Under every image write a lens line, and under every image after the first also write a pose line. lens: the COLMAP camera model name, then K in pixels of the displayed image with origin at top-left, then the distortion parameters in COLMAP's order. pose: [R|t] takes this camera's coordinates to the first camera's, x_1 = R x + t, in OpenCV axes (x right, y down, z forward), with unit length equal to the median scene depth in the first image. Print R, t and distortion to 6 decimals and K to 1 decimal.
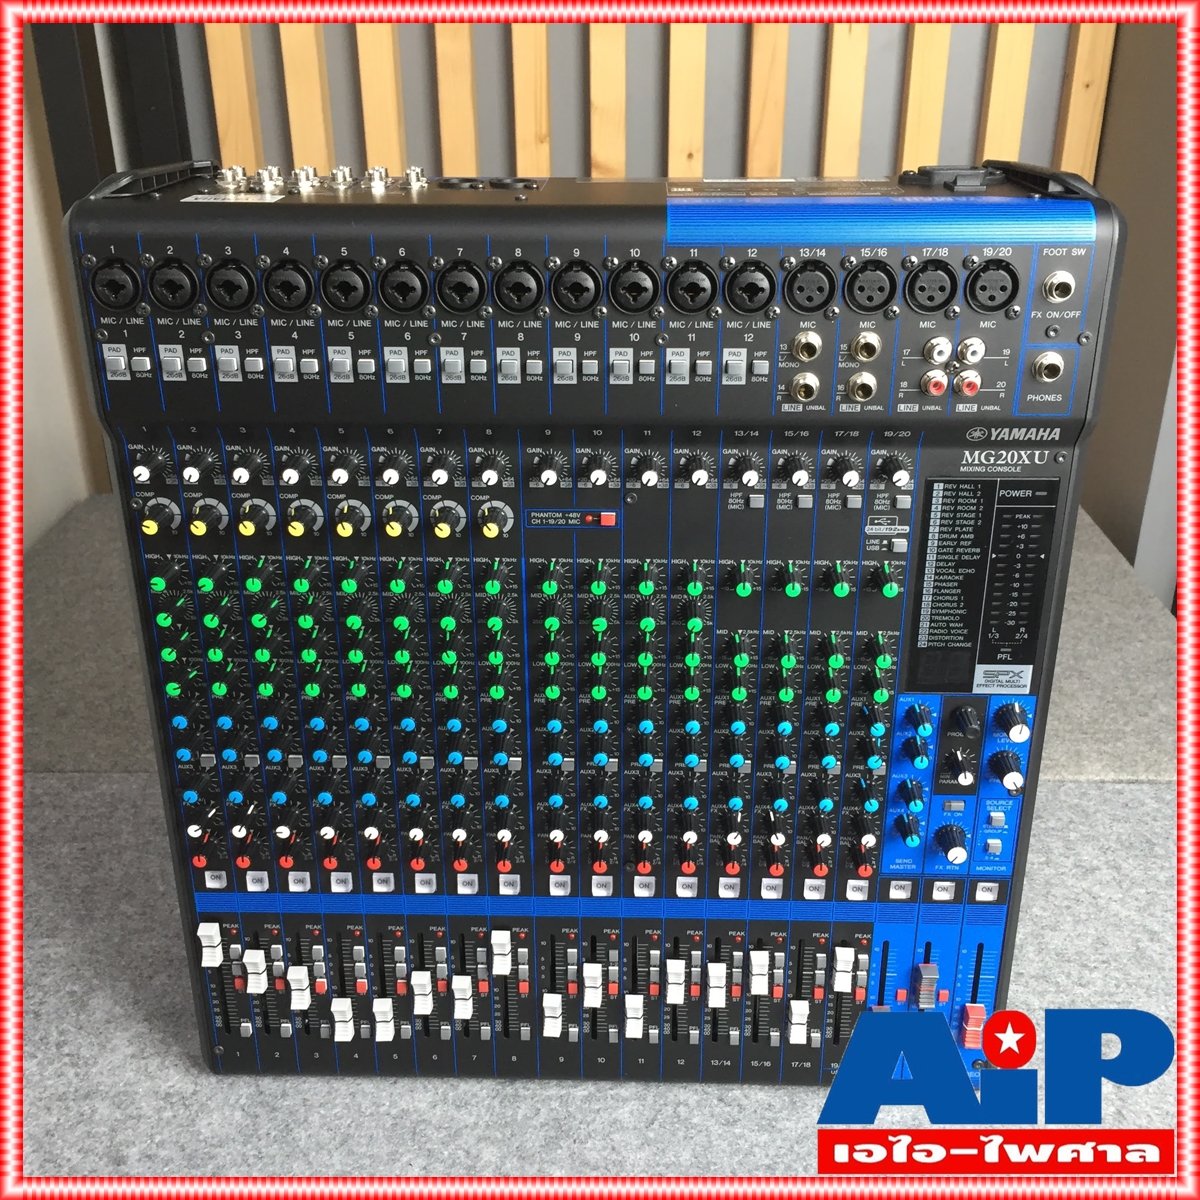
lens RADIAL K [[1323.3, 0, 600.0], [0, 1323.3, 600.0], [0, 0, 1]] dist [0.068571, -0.085575]
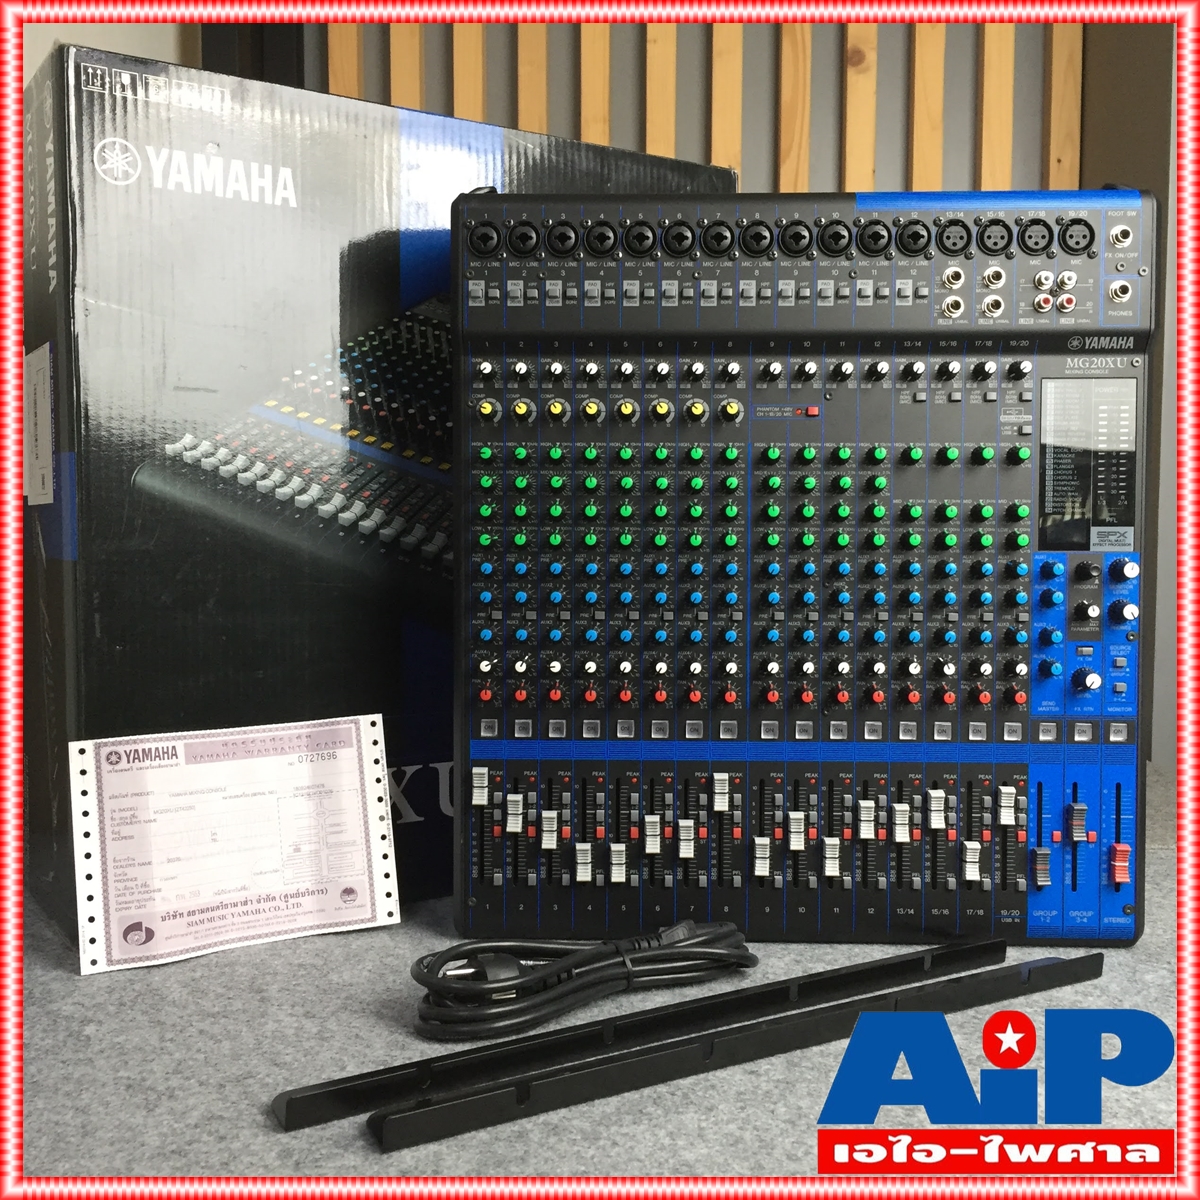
lens RADIAL K [[1320.9, 0, 600.0], [0, 1320.9, 600.0], [0, 0, 1]] dist [0.076751, -0.090239]
pose [[0.999855, 0.007543, 0.015283, -0.225869], [-0.001300, 0.927861, -0.372924, 0.611189], [-0.016993, 0.372850, 0.927736, -0.197248]]
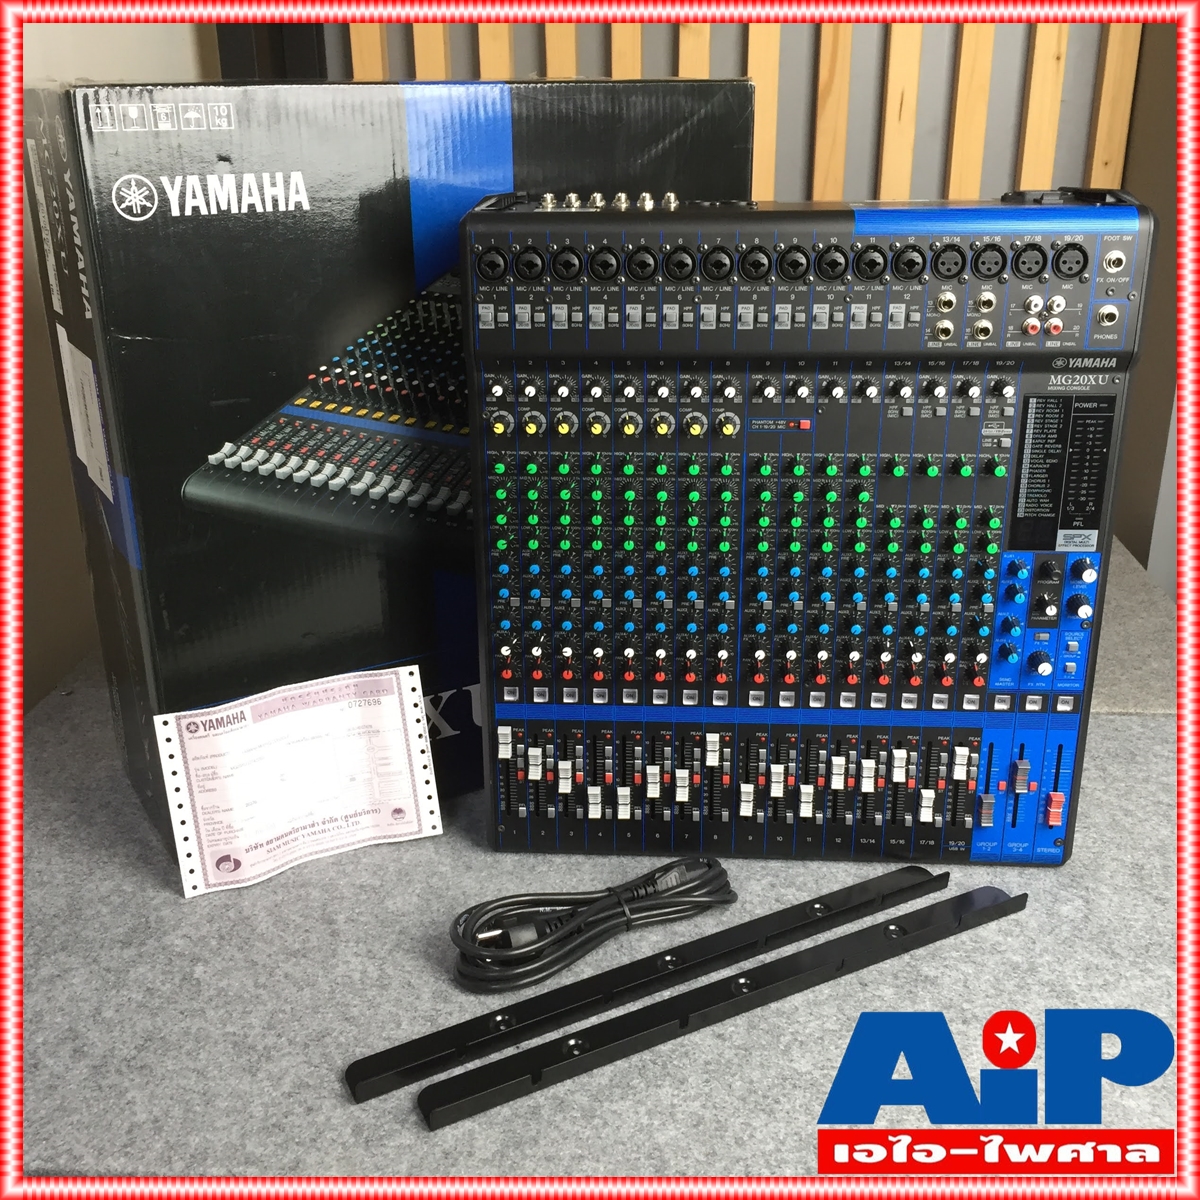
lens RADIAL K [[1320.9, 0, 600.0], [0, 1320.9, 600.0], [0, 0, 1]] dist [0.076751, -0.090239]
pose [[0.999723, 0.005837, -0.022821, -0.178979], [-0.007302, 0.997880, -0.064674, 0.220569], [0.022395, 0.064823, 0.997645, -0.442067]]
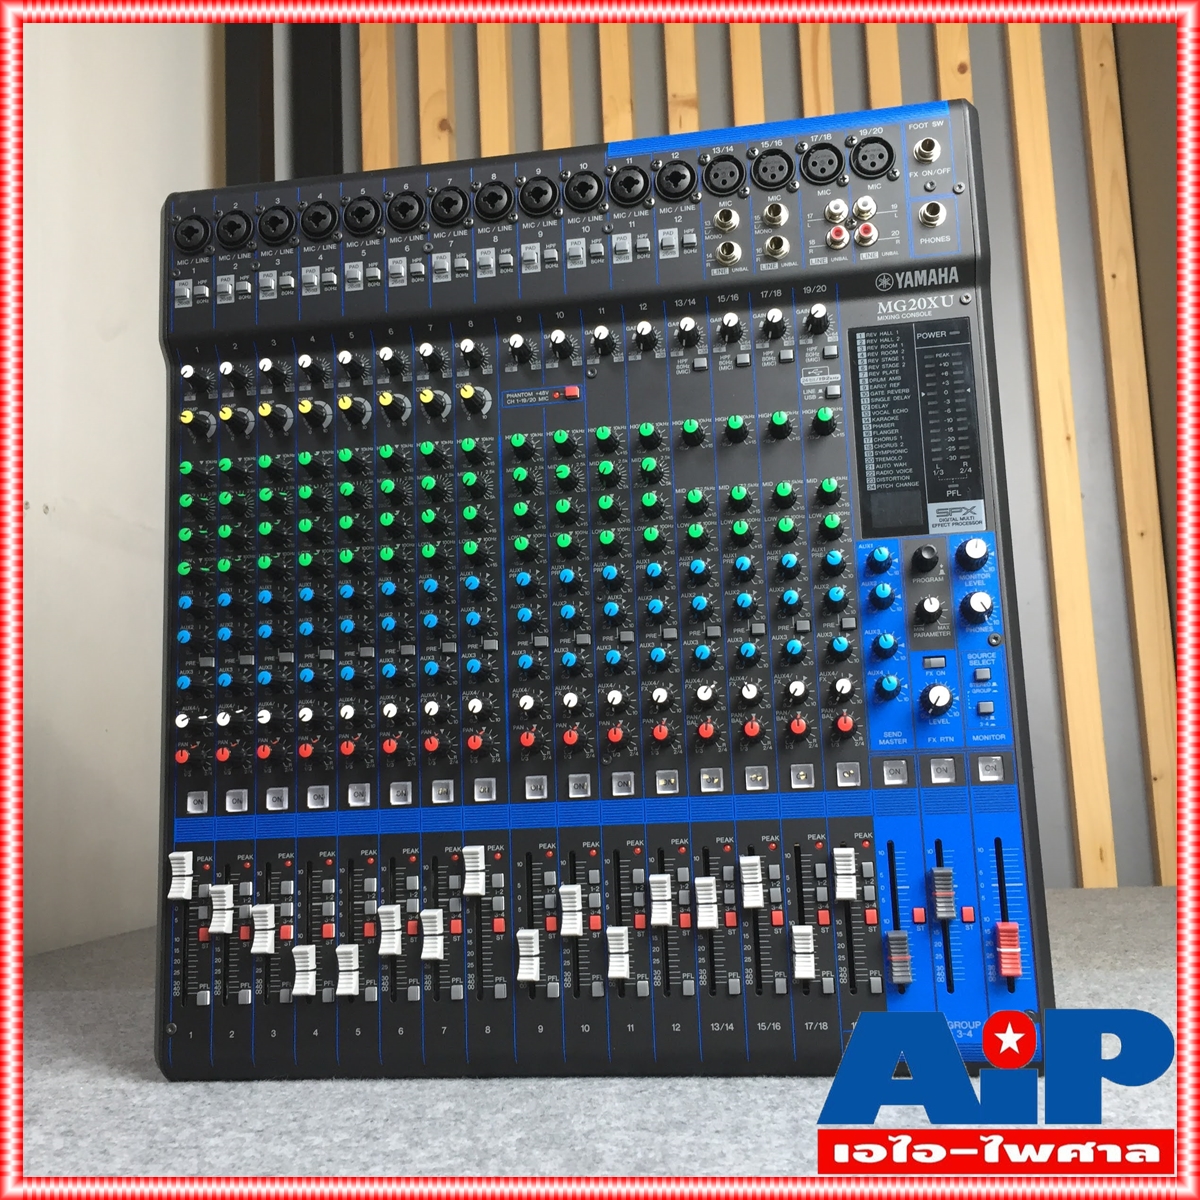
lens RADIAL K [[1323.3, 0, 600.0], [0, 1323.3, 600.0], [0, 0, 1]] dist [0.068571, -0.085575]
pose [[0.990290, -0.053890, -0.128150, 0.158878], [-0.024317, 0.840453, -0.541338, 0.674559], [0.136877, 0.539197, 0.830982, 0.147614]]
